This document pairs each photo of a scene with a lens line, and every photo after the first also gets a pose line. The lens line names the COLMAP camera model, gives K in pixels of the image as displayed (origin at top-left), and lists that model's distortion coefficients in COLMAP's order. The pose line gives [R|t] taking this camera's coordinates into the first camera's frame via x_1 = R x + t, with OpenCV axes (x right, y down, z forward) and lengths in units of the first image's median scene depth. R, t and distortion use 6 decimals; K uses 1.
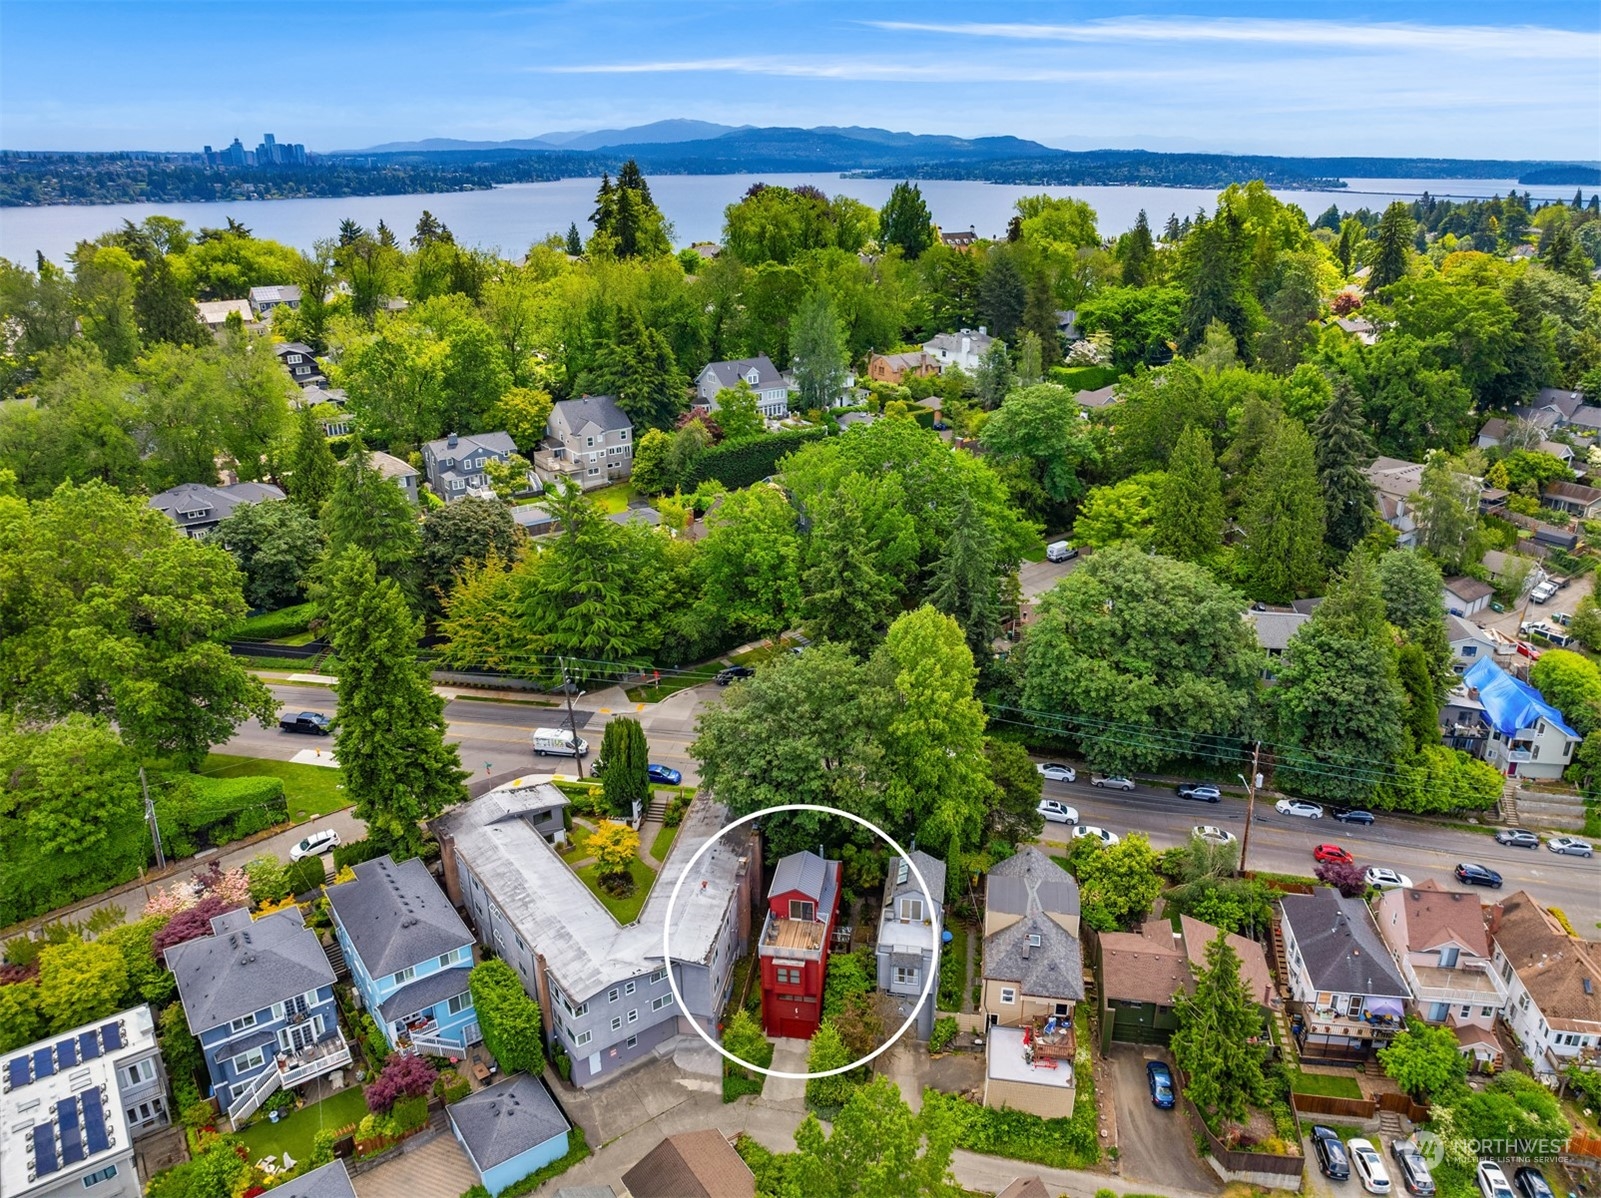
lens RADIAL K [[1132.2, 0, 800.5], [0, 1132.2, 599.0], [0, 0, 1]] dist [-0.067320, 0.031131]
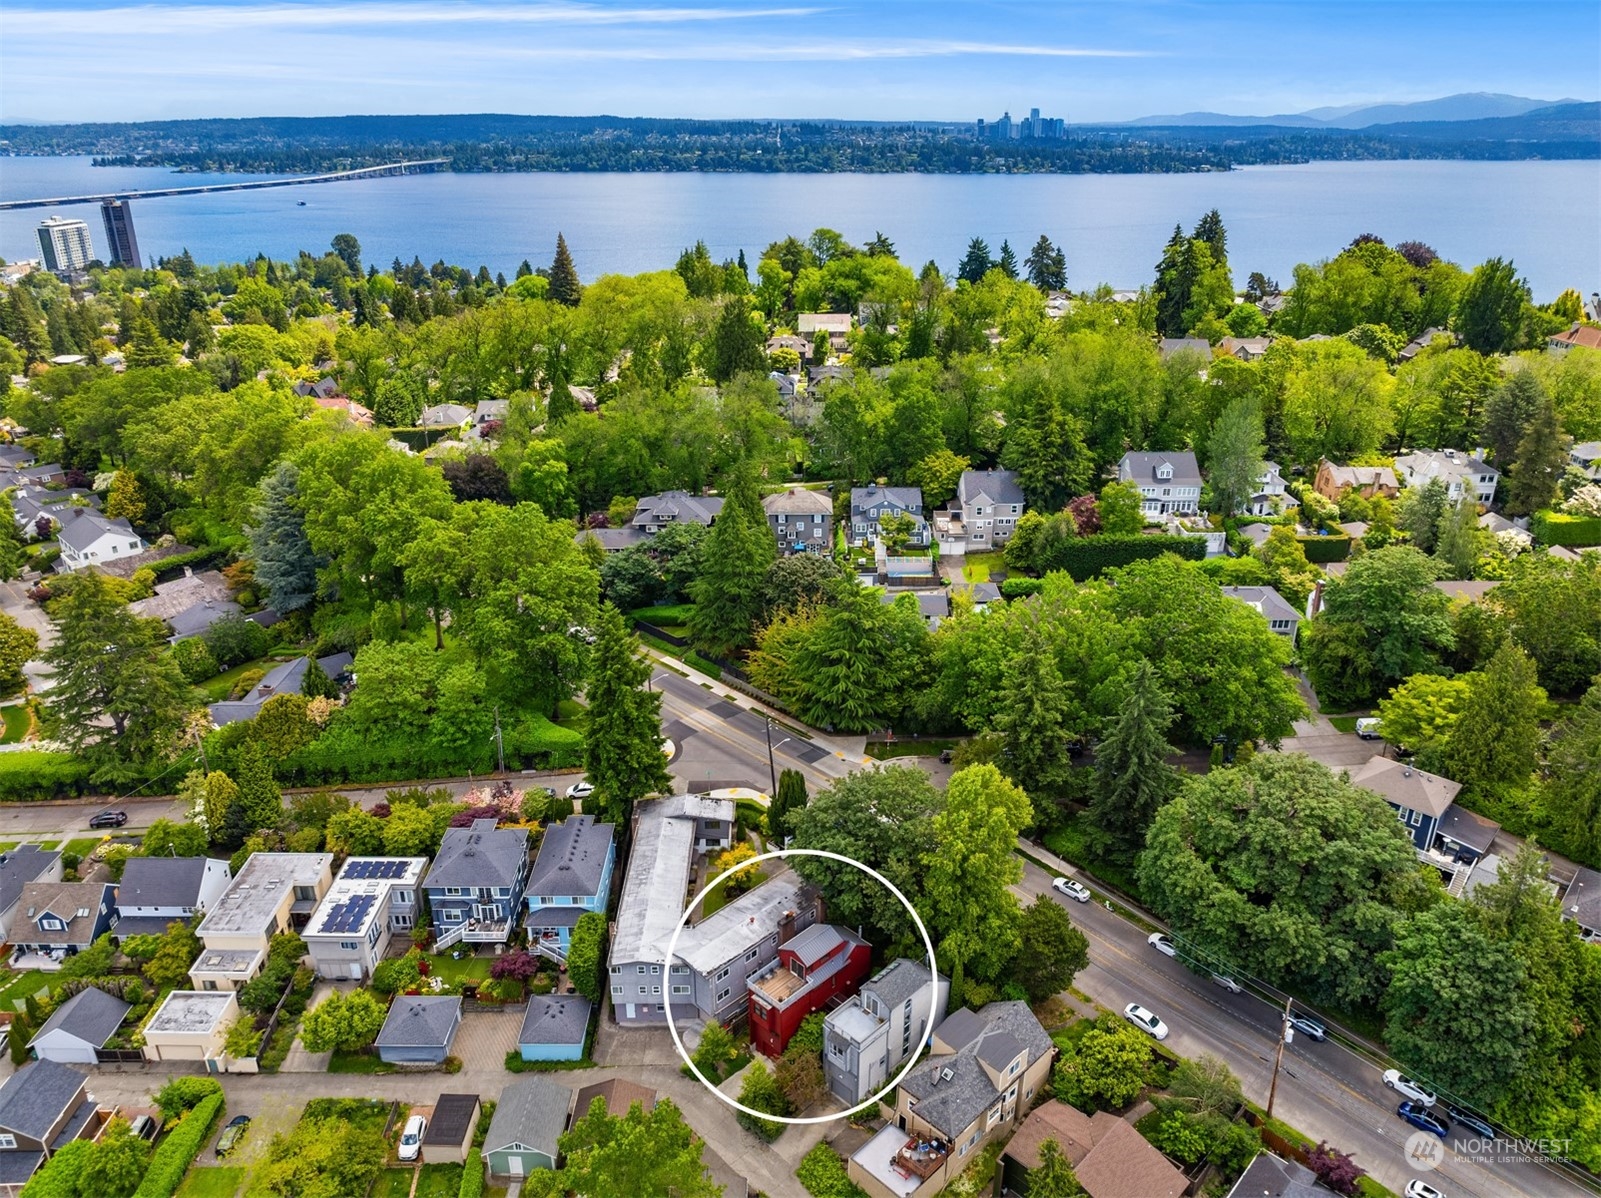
lens RADIAL K [[1104.9, 0, 800.5], [0, 1104.9, 599.0], [0, 0, 1]] dist [-0.042226, 0.001225]
pose [[0.811338, 0.228588, -0.538031, 0.472000], [-0.211212, 0.972831, 0.094814, -0.200935], [0.545087, 0.036713, 0.837576, -0.037438]]
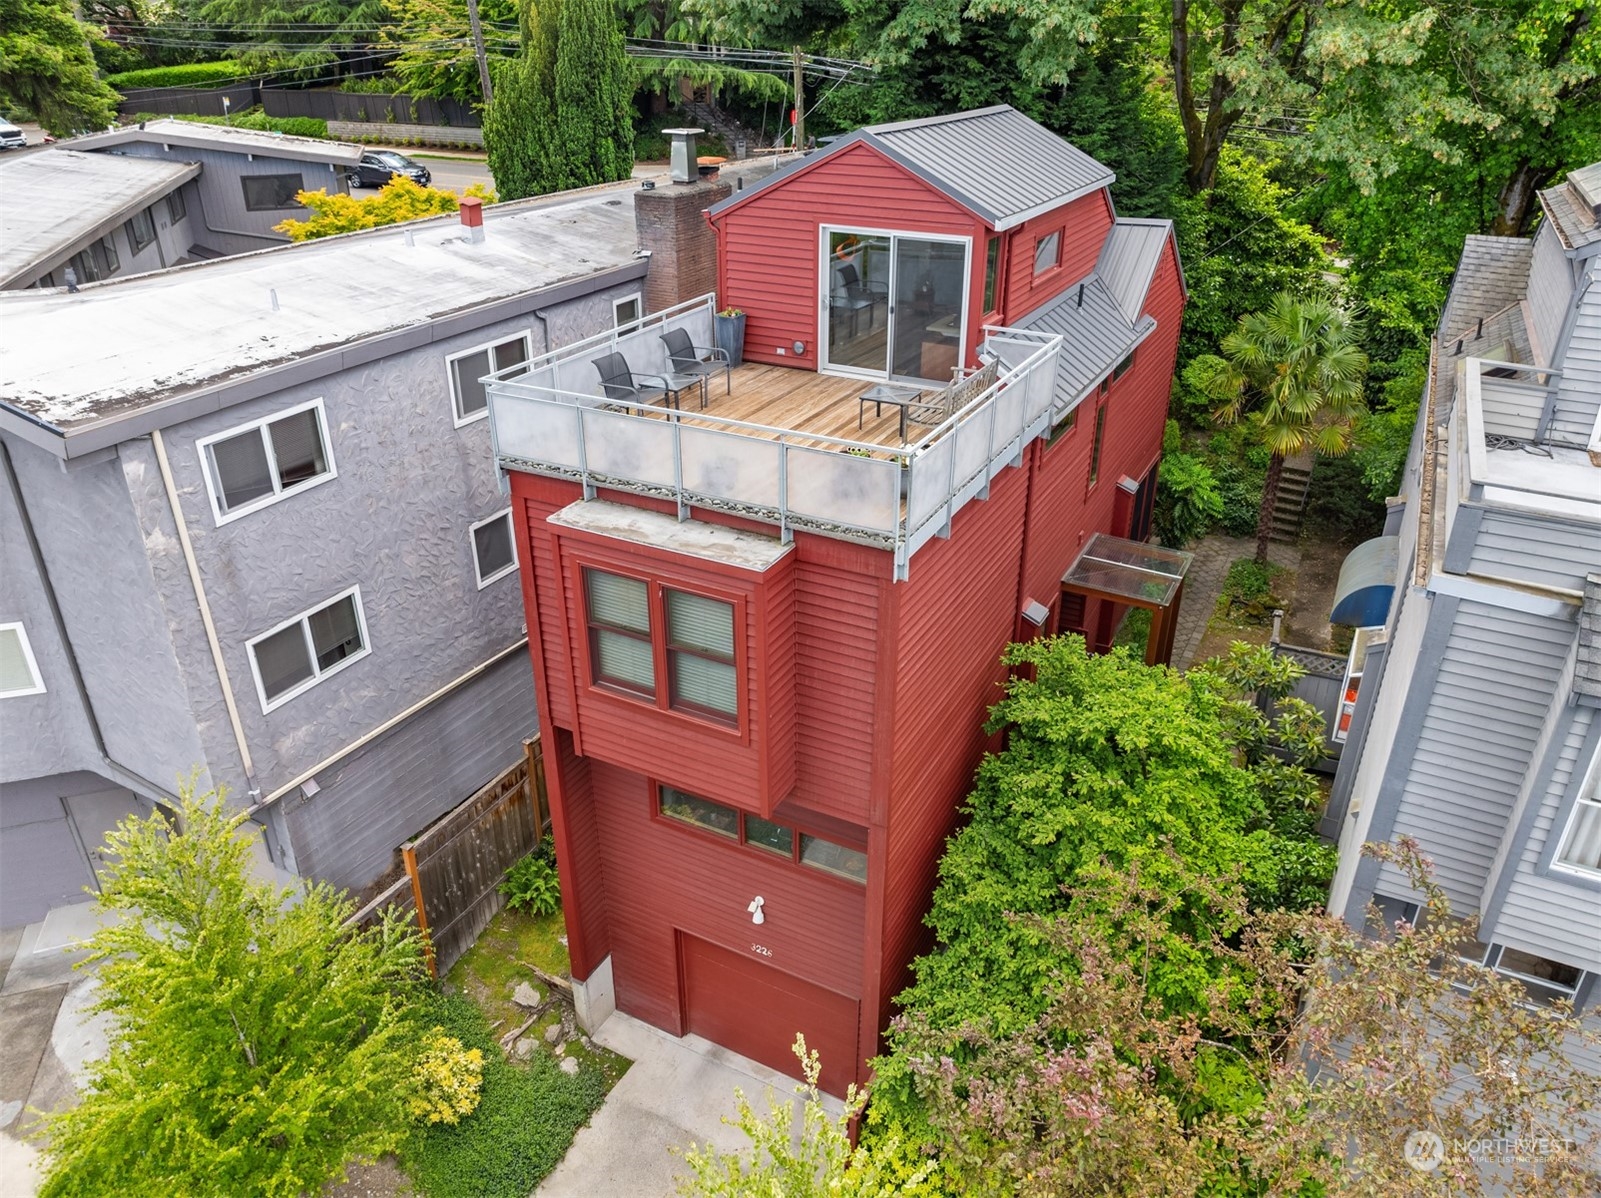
lens RADIAL K [[1132.2, 0, 800.5], [0, 1132.2, 599.0], [0, 0, 1]] dist [-0.067320, 0.031131]
pose [[0.943861, 0.161900, -0.287948, 0.033207], [-0.130586, 0.983532, 0.124949, 0.247049], [0.303435, -0.080332, 0.949460, 0.696822]]
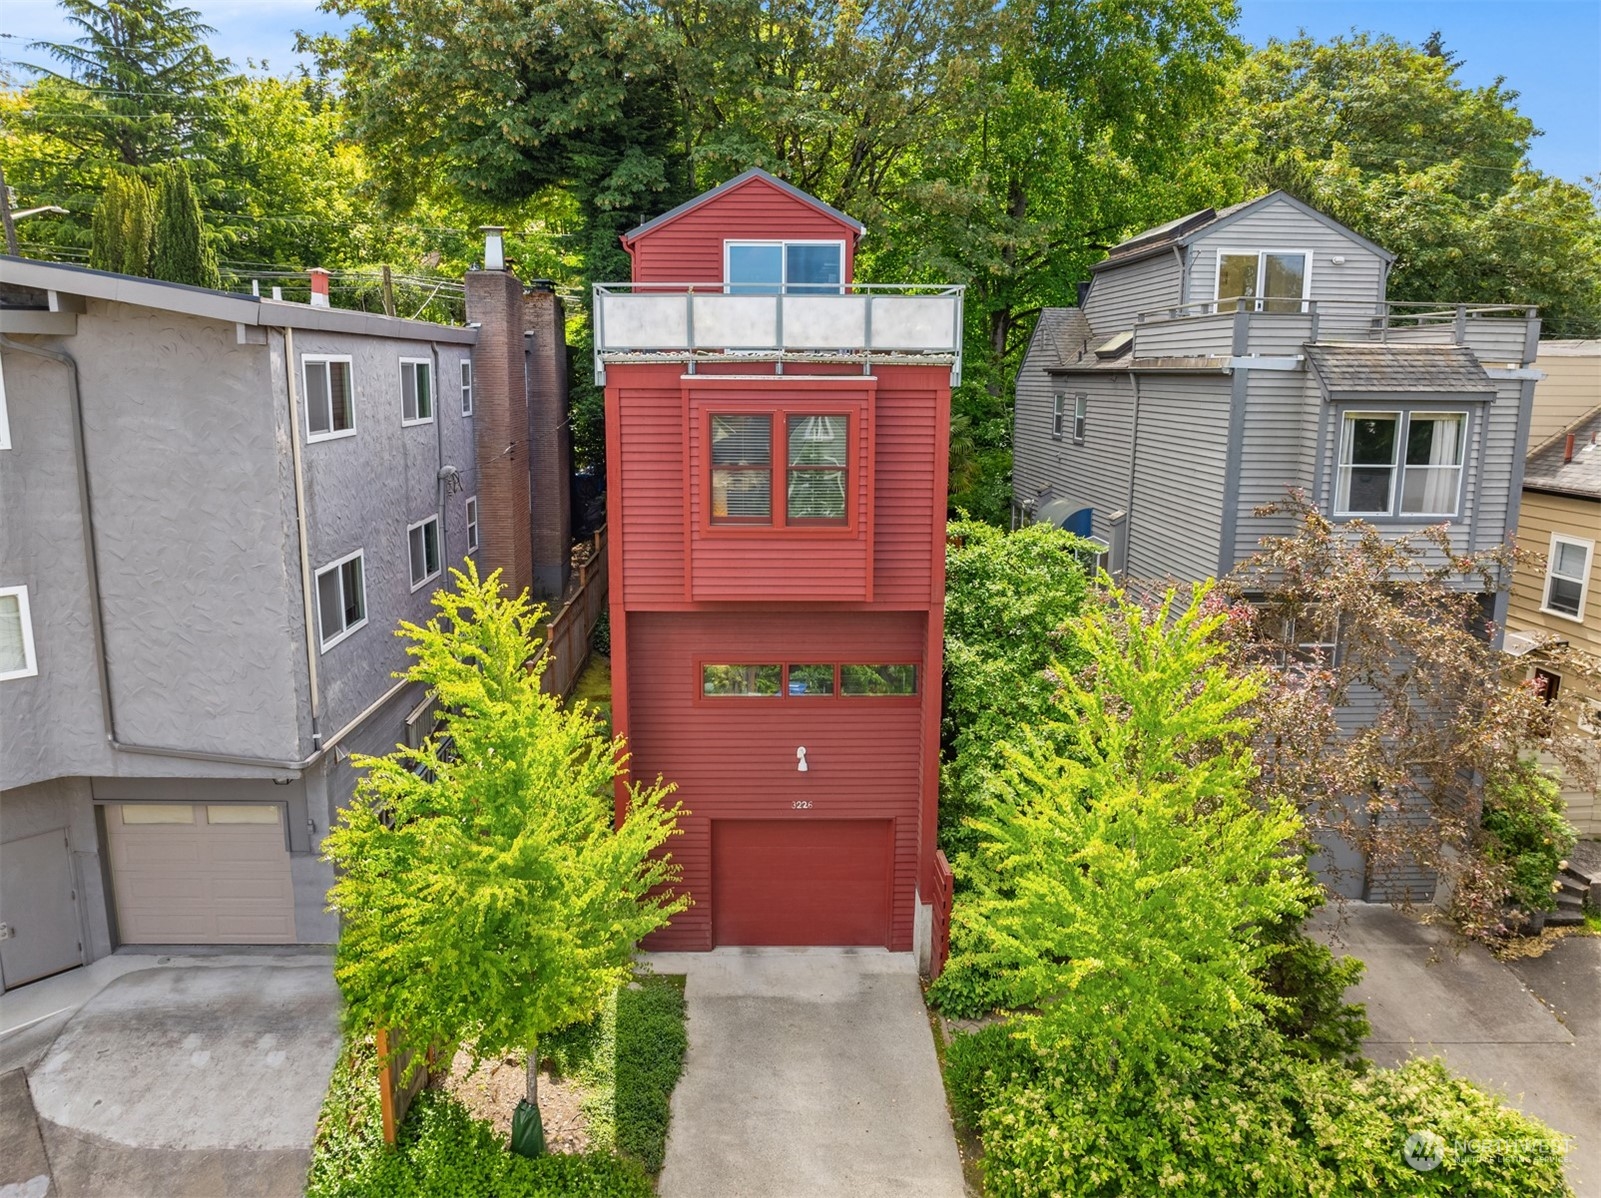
lens RADIAL K [[1132.2, 0, 800.5], [0, 1132.2, 599.0], [0, 0, 1]] dist [-0.067320, 0.031131]
pose [[0.983494, -0.028914, 0.178617, -0.029317], [0.056967, 0.986429, -0.153987, 0.300860], [-0.171740, 0.161620, 0.971794, 0.665414]]
